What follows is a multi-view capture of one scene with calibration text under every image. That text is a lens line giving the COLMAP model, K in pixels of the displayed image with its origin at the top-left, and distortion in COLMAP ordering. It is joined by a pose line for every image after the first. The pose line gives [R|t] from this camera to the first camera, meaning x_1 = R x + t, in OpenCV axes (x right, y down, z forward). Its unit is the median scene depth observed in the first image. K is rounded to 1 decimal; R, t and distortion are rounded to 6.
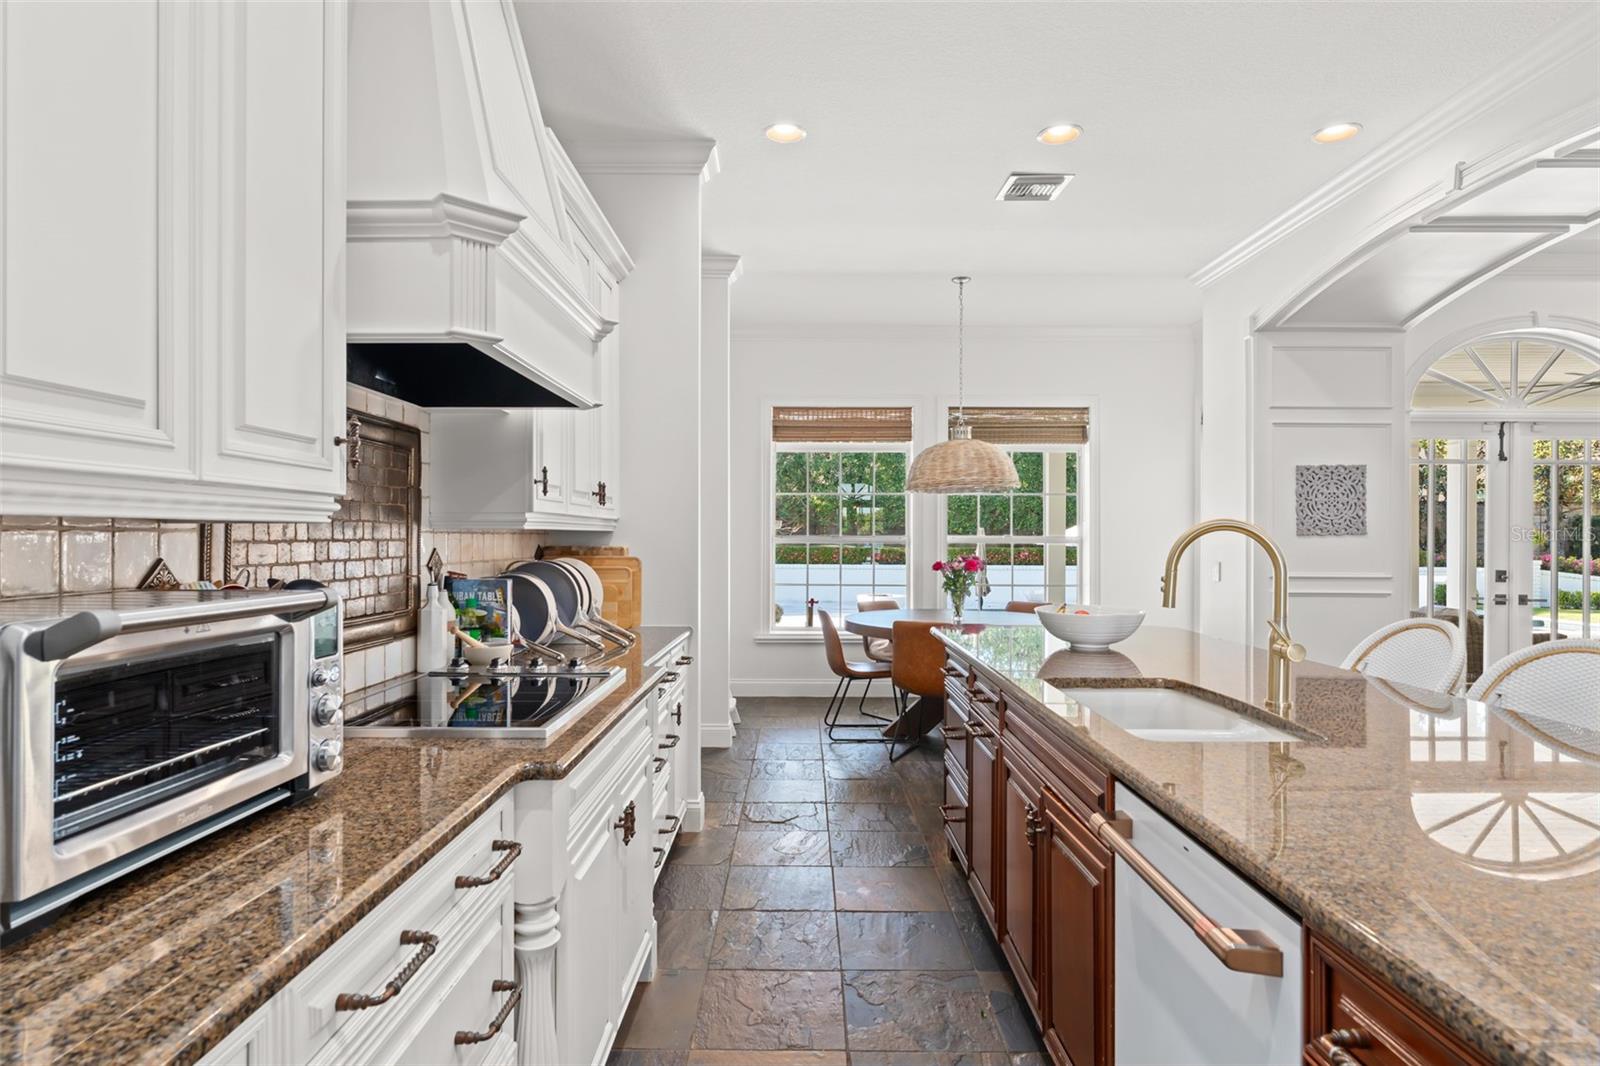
lens RADIAL K [[862.4, 0, 799.5], [0, 862.4, 535.4], [0, 0, 1]] dist [0.001757, -0.003103]
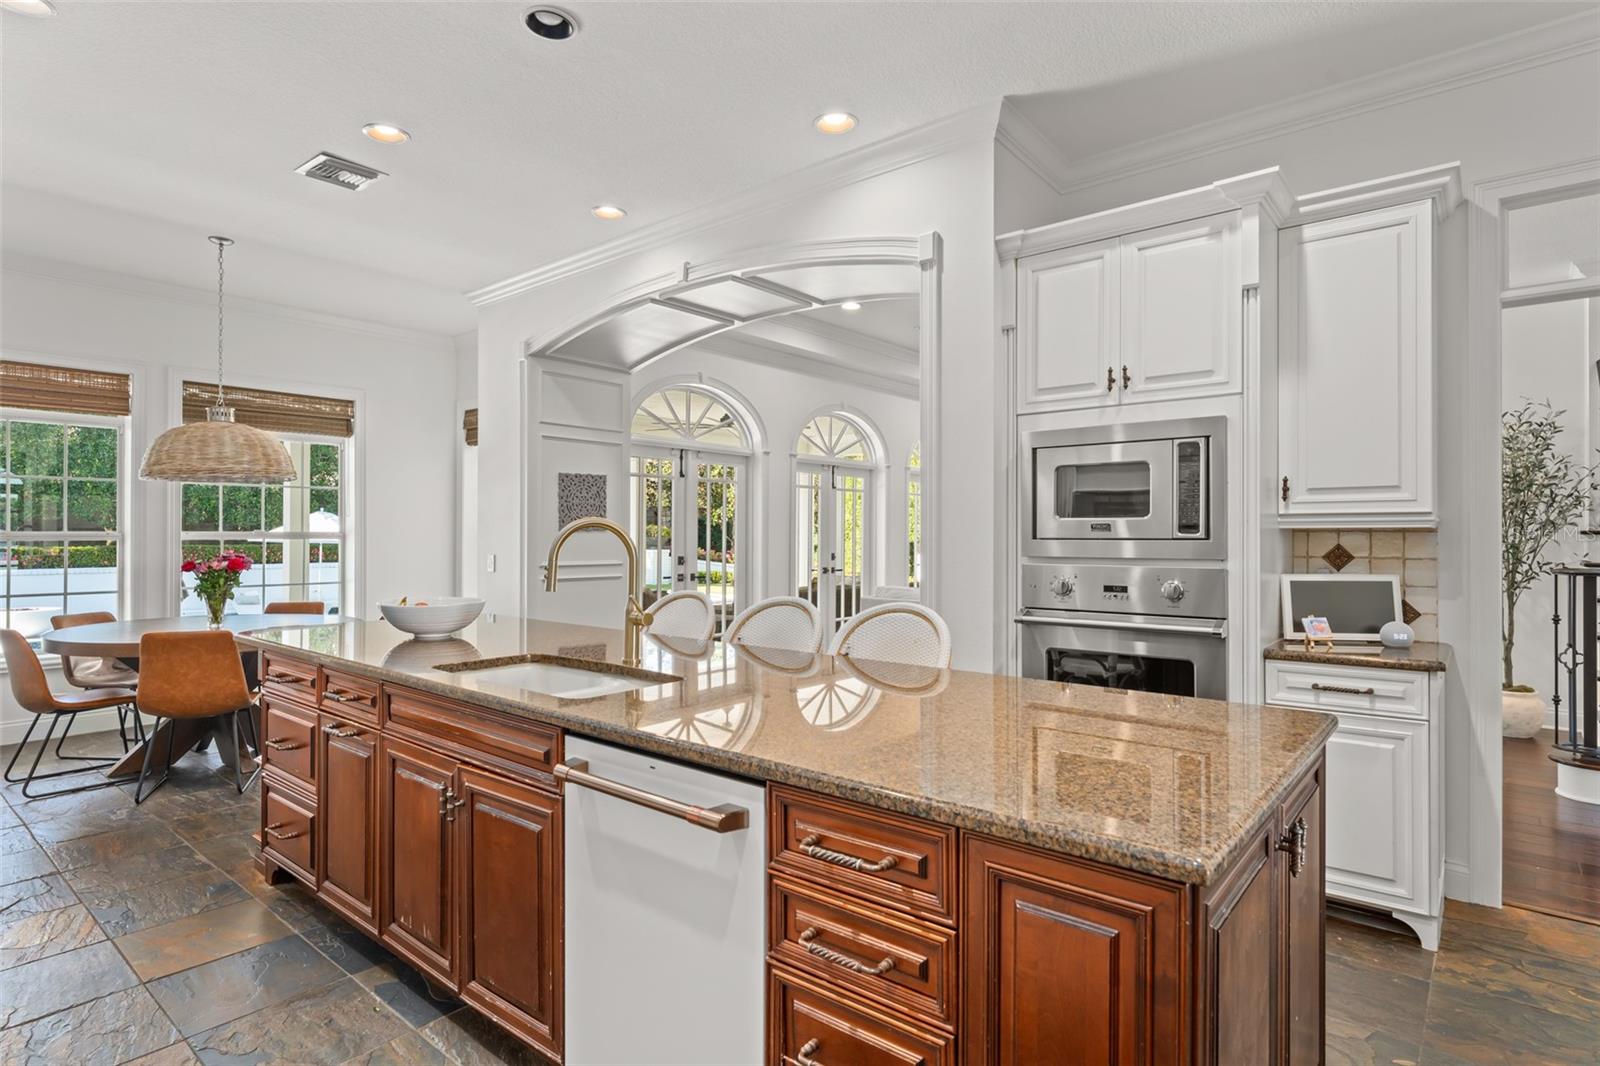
lens RADIAL K [[832.1, 0, 800.9], [0, 832.1, 531.1], [0, 0, 1]] dist [-0.007321, -0.000991]
pose [[0.633568, 0.000687, 0.773687, -0.106203], [-0.000002, 1.000000, -0.000886, 0.001308], [-0.773687, 0.000560, 0.633568, 0.005977]]
